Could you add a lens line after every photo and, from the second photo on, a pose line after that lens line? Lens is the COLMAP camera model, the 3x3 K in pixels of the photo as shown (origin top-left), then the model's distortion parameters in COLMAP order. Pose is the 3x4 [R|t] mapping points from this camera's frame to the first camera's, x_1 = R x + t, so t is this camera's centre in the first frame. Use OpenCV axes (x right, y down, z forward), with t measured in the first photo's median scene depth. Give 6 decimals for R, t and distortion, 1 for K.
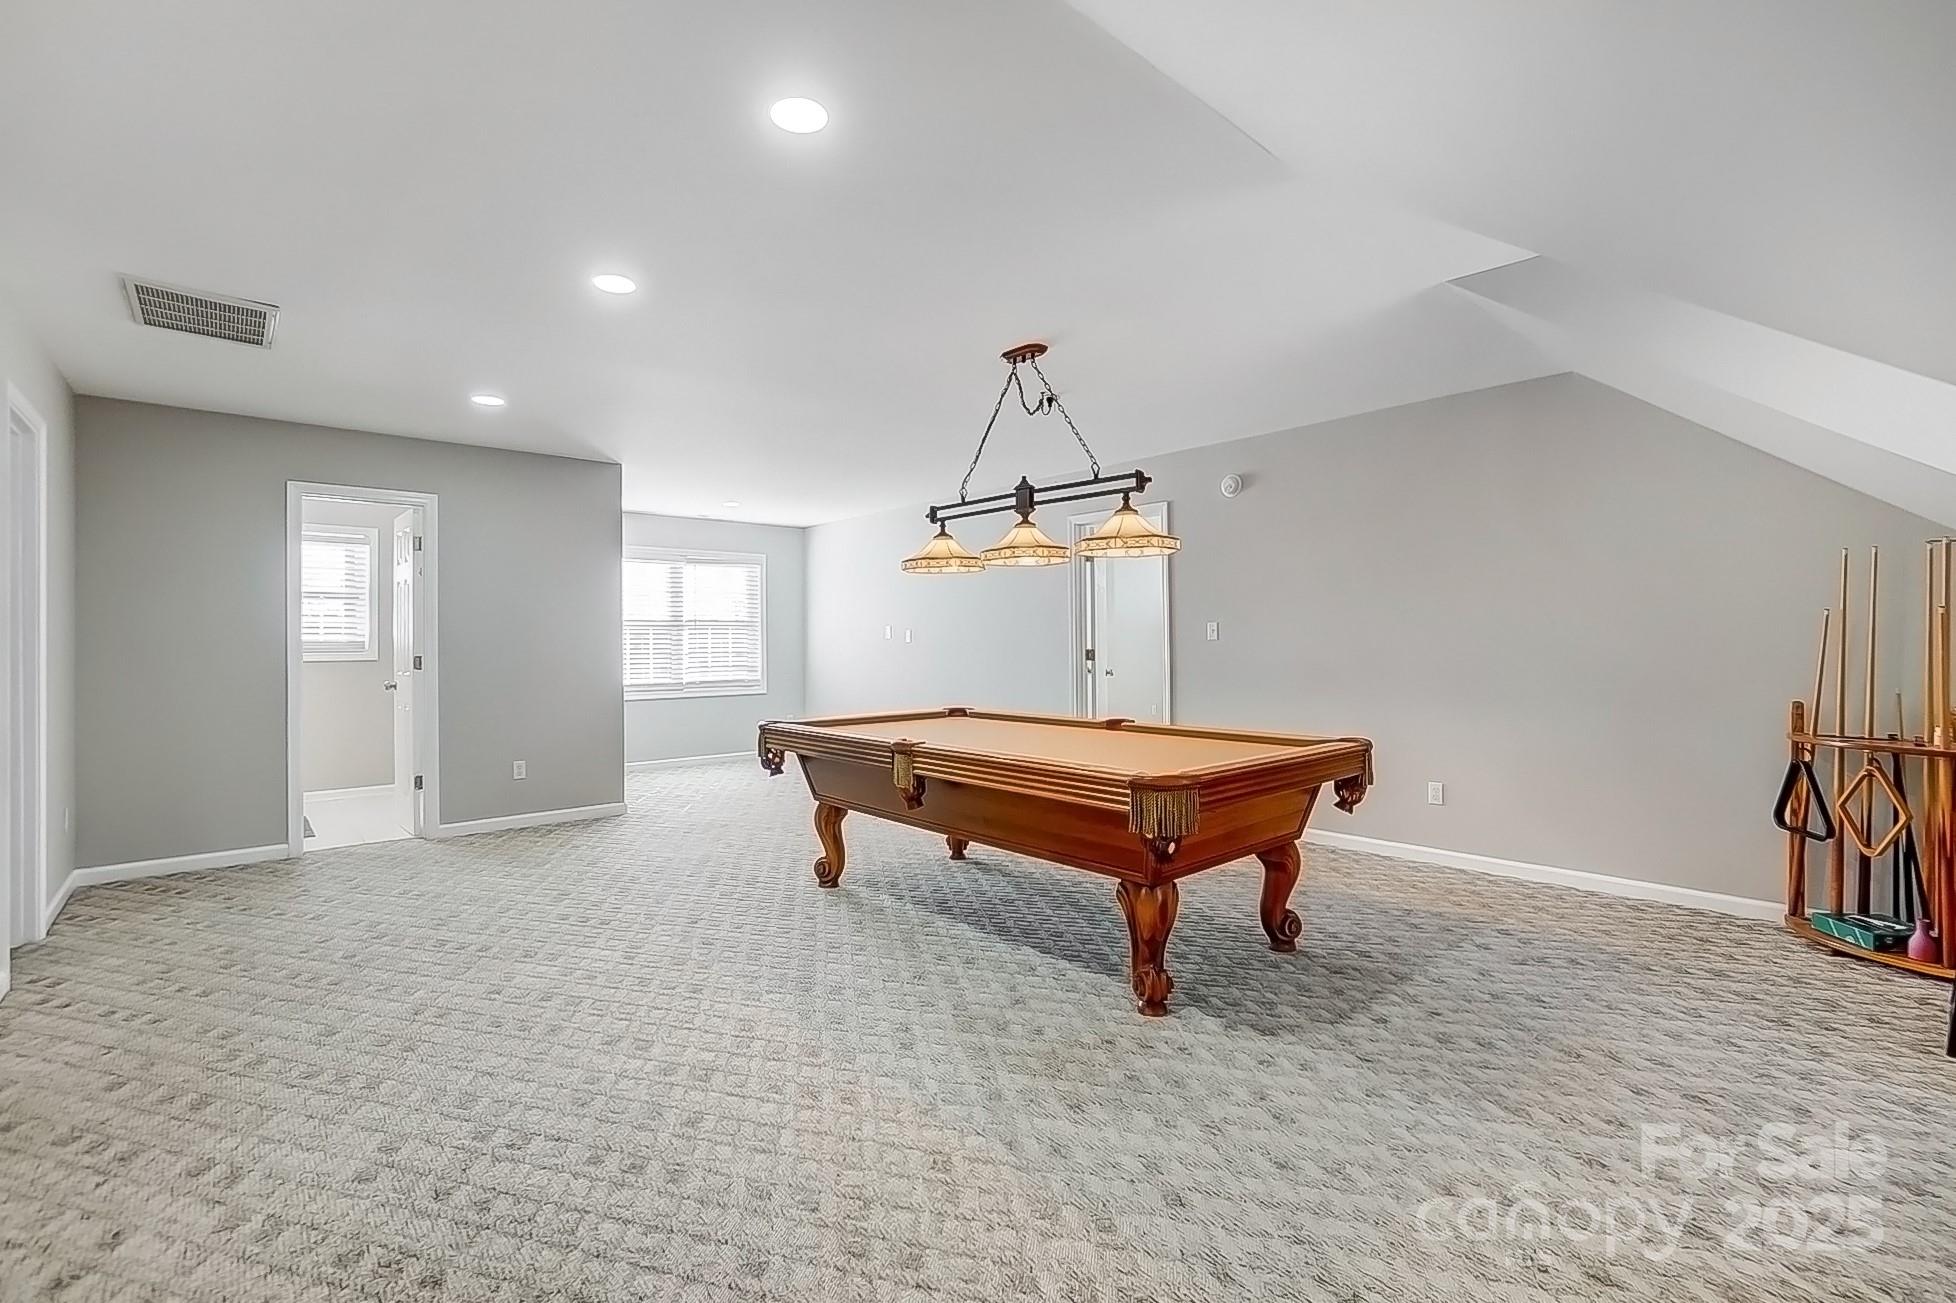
lens RADIAL K [[861.4, 0, 972.0], [0, 861.4, 647.3], [0, 0, 1]] dist [-0.016936, 0.003088]
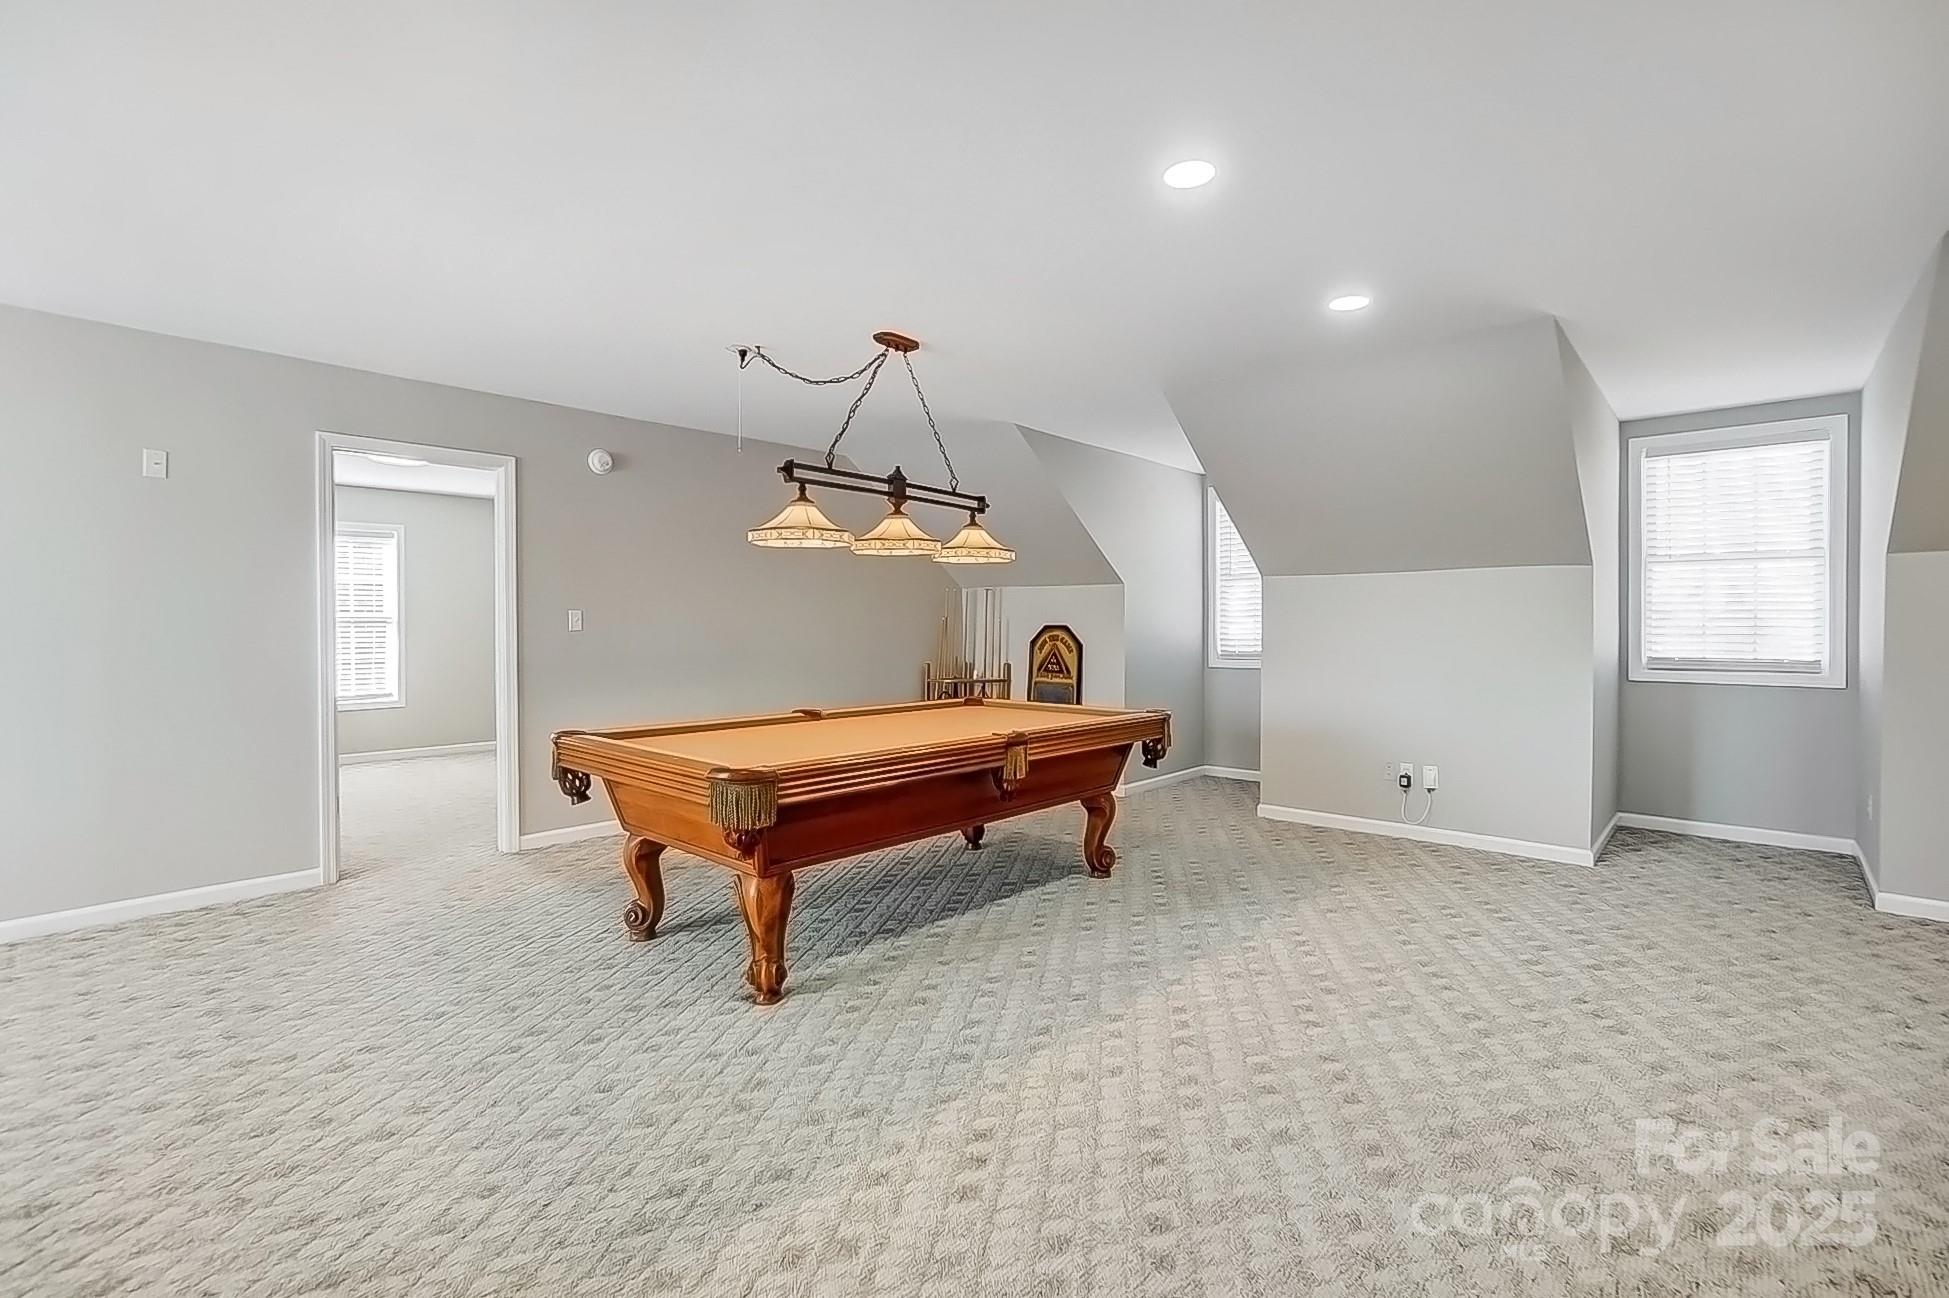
lens RADIAL K [[858.3, 0, 974.0], [0, 858.3, 641.9], [0, 0, 1]] dist [-0.016936, 0.003088]
pose [[-0.103003, -0.009204, 0.994639, -0.952290], [0.004015, 0.999945, 0.009669, -0.004608], [-0.994673, 0.004990, -0.102960, 1.030719]]
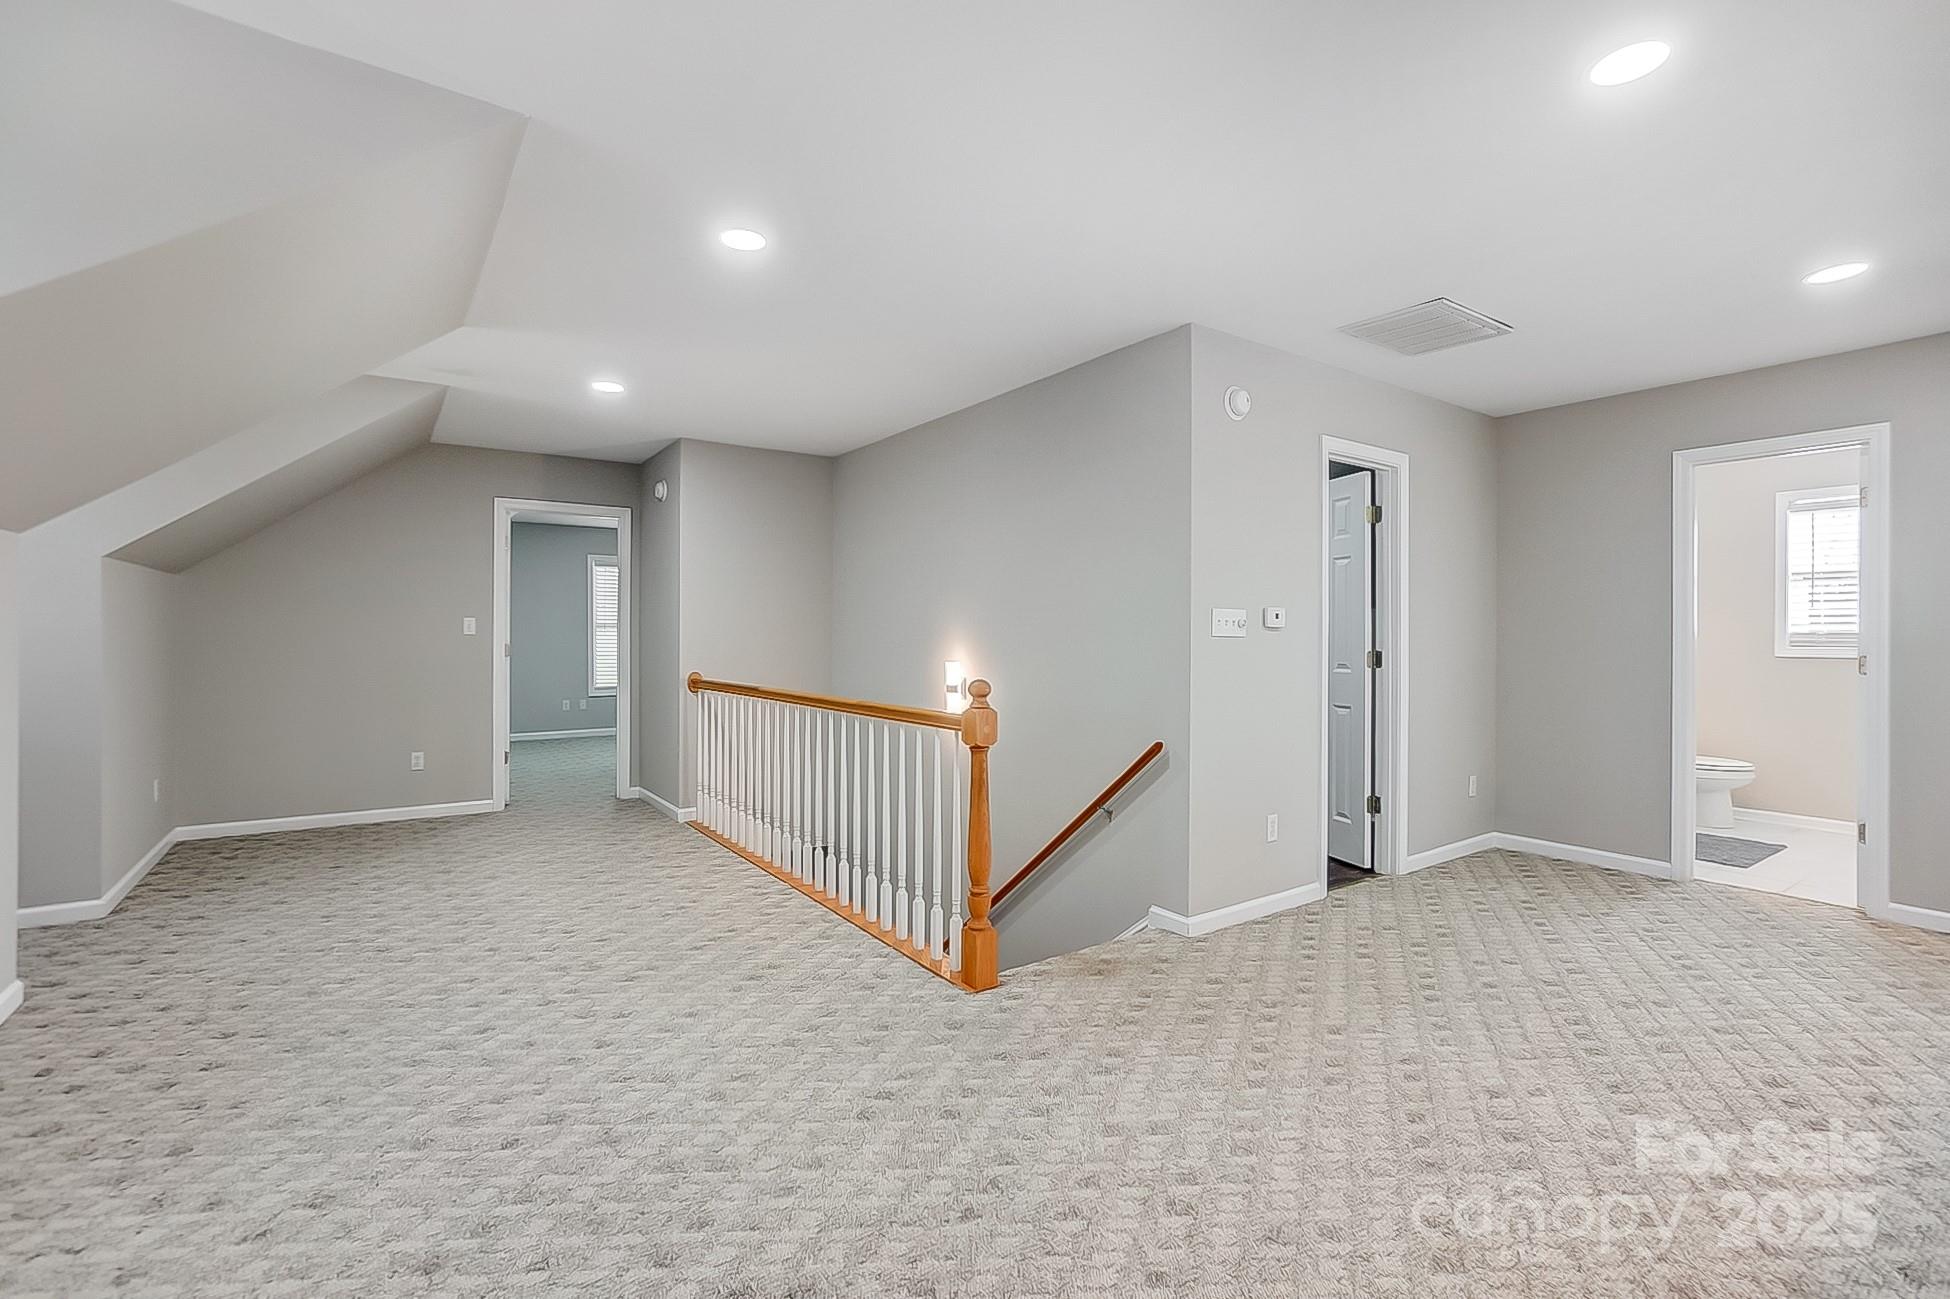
lens RADIAL K [[858.8, 0, 966.9], [0, 858.8, 639.8], [0, 0, 1]] dist [-0.016936, 0.003088]
pose [[-0.126629, 0.012140, -0.991876, 0.201841], [-0.004083, 0.999910, 0.012760, -0.011870], [0.991942, 0.005666, -0.126568, 0.485352]]
